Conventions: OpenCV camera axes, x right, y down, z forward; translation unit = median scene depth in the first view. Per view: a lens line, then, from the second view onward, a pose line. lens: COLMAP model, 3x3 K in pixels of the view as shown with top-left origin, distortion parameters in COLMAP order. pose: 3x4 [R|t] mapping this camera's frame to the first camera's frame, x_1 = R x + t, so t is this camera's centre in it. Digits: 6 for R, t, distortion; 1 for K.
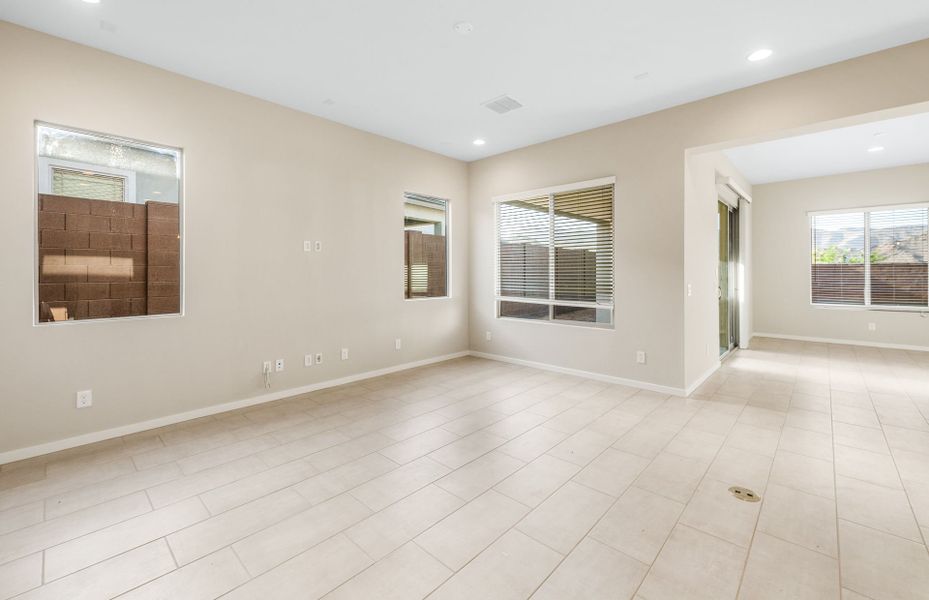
lens RADIAL K [[387.2, 0, 465.9], [0, 387.2, 274.6], [0, 0, 1]] dist [0.000024, -0.000040]
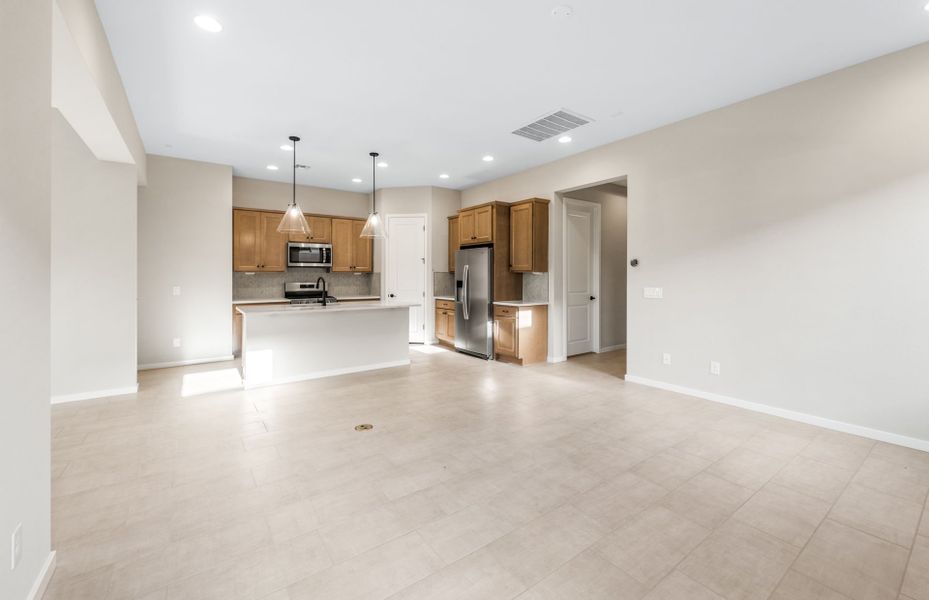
lens RADIAL K [[379.3, 0, 468.1], [0, 379.3, 274.3], [0, 0, 1]] dist [0.000146, -0.000076]
pose [[-0.981650, 0.004737, 0.190631, 0.020218], [0.004730, 0.999989, -0.000491, -0.005534], [-0.190631, 0.000419, -0.981662, 0.970034]]
